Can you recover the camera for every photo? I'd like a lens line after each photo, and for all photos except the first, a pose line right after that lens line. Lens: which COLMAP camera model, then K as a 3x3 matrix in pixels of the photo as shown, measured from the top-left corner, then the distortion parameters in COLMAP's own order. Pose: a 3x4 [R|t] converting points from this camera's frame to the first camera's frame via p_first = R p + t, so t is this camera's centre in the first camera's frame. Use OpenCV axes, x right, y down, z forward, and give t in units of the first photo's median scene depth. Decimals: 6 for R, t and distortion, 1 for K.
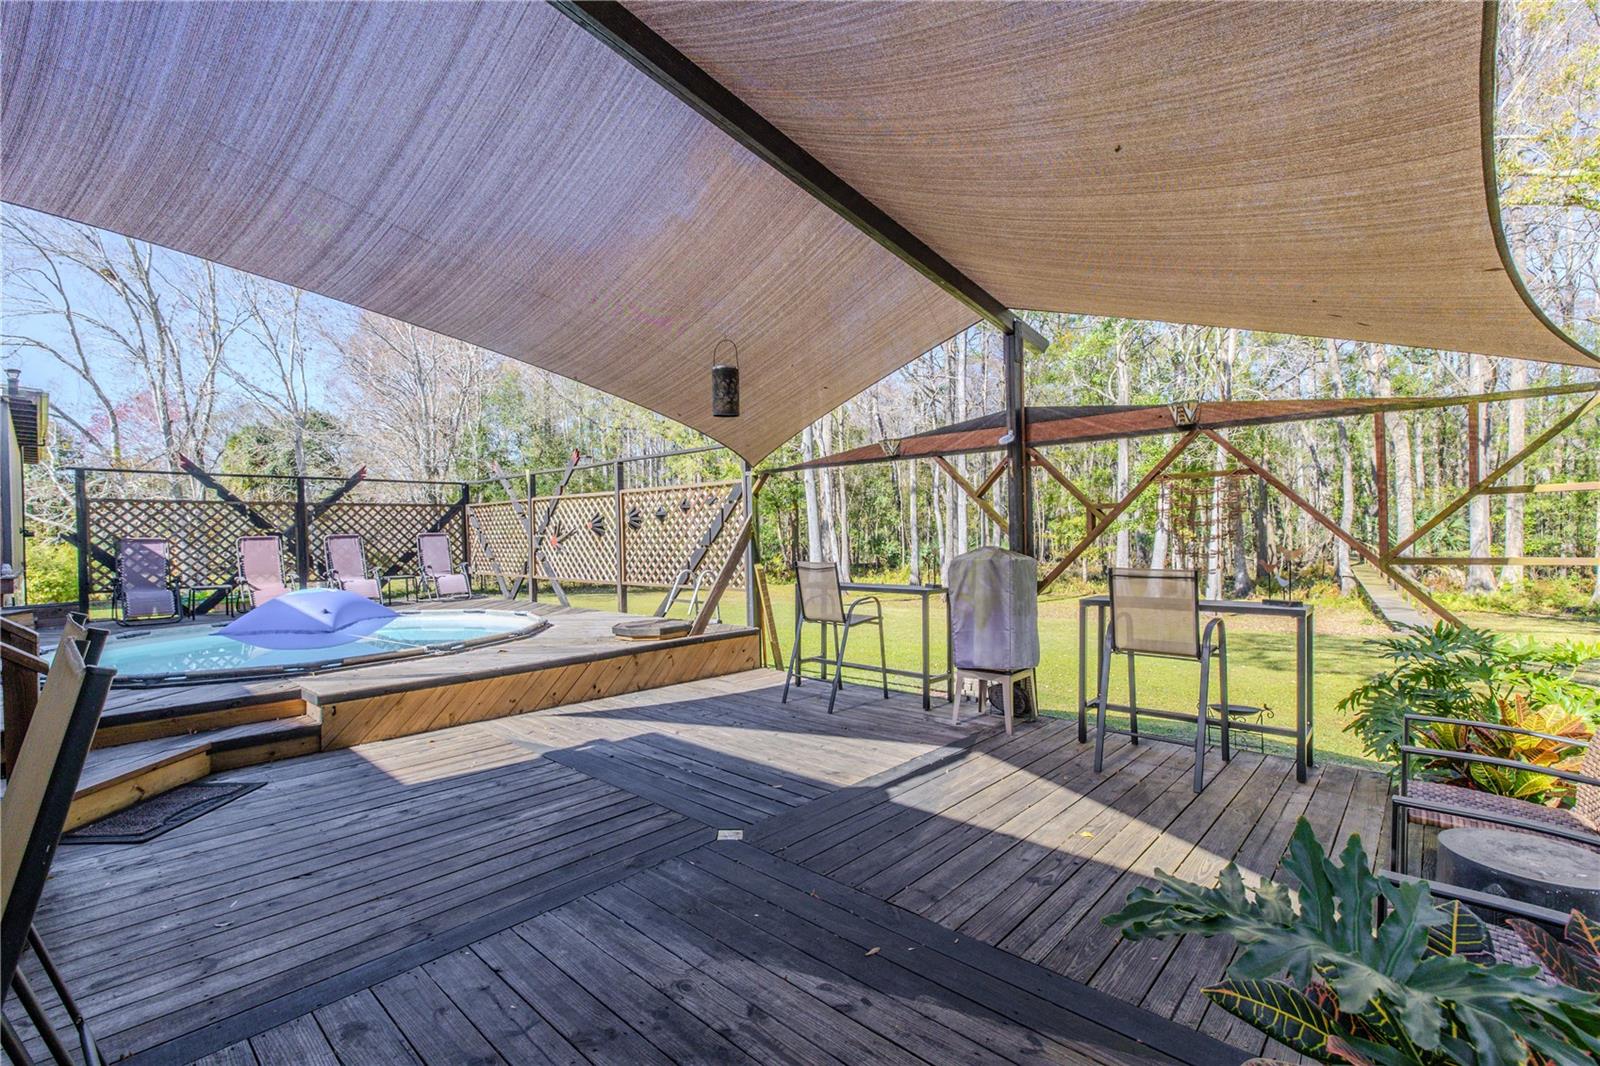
lens RADIAL K [[706.9, 0, 804.1], [0, 706.9, 539.3], [0, 0, 1]] dist [0.003331, -0.000252]
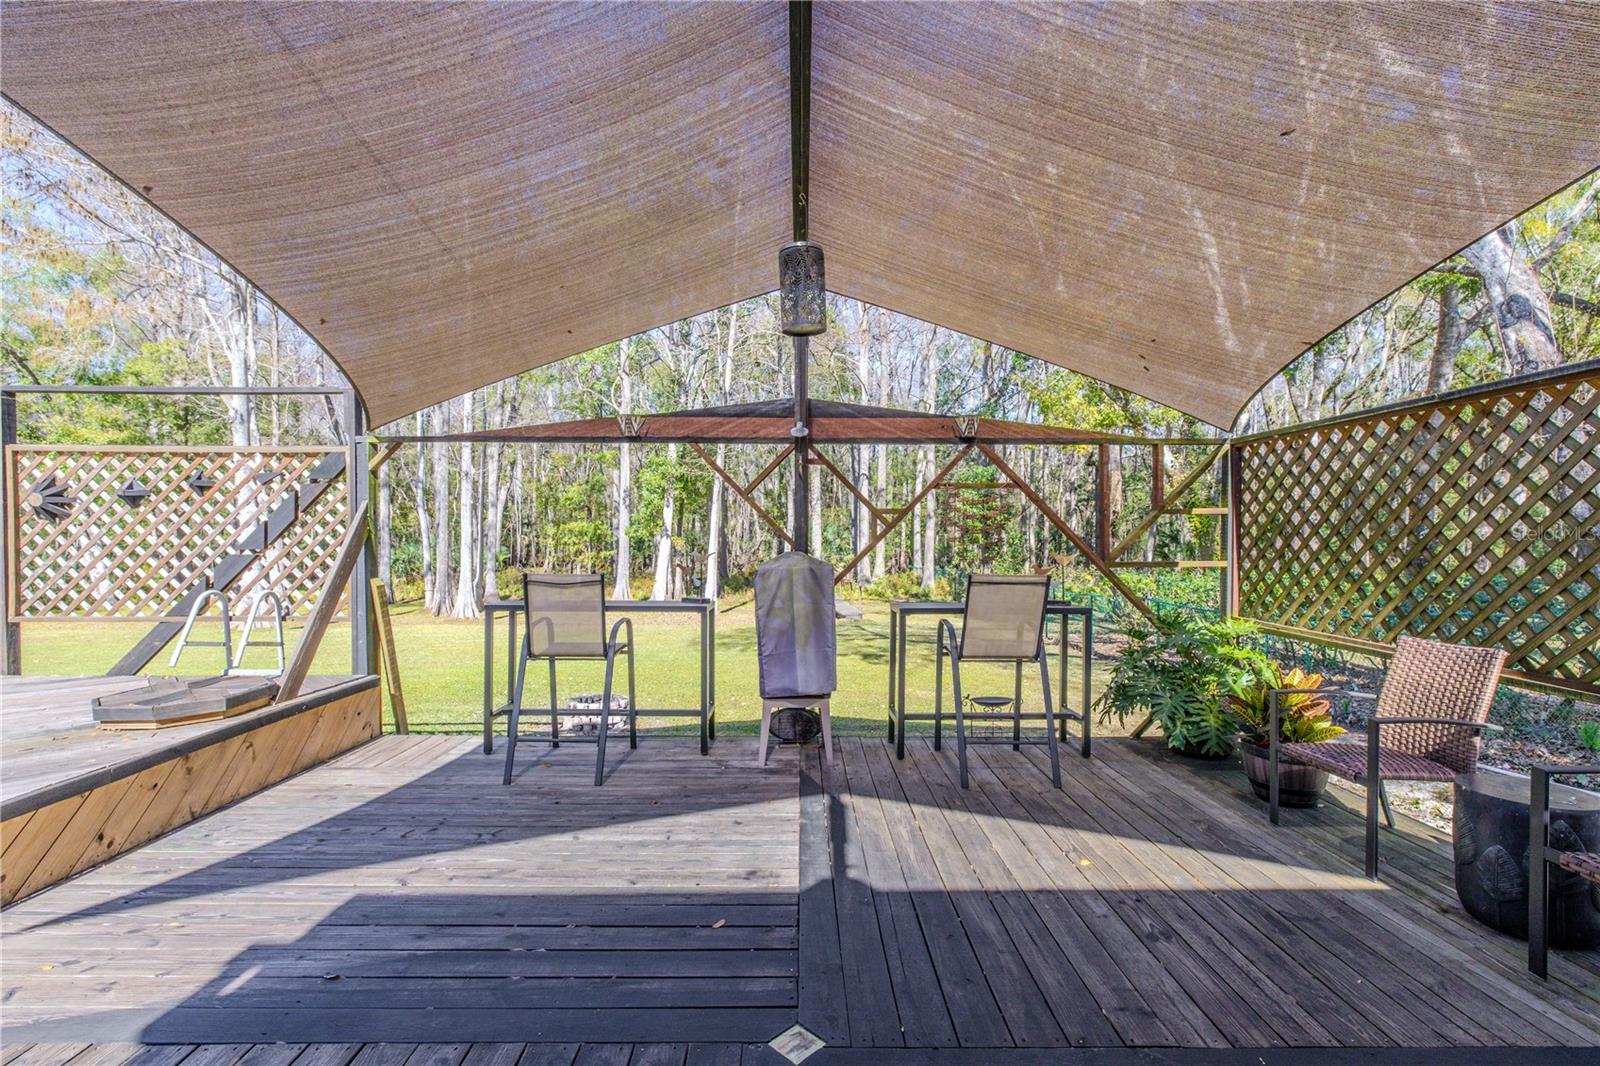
lens RADIAL K [[706.9, 0, 798.9], [0, 706.9, 537.2], [0, 0, 1]] dist [0.003331, -0.000252]
pose [[0.732177, 0.016137, 0.680923, -0.321870], [-0.008571, 0.999858, -0.014479, 0.004418], [-0.681061, 0.004765, 0.732212, 0.357083]]
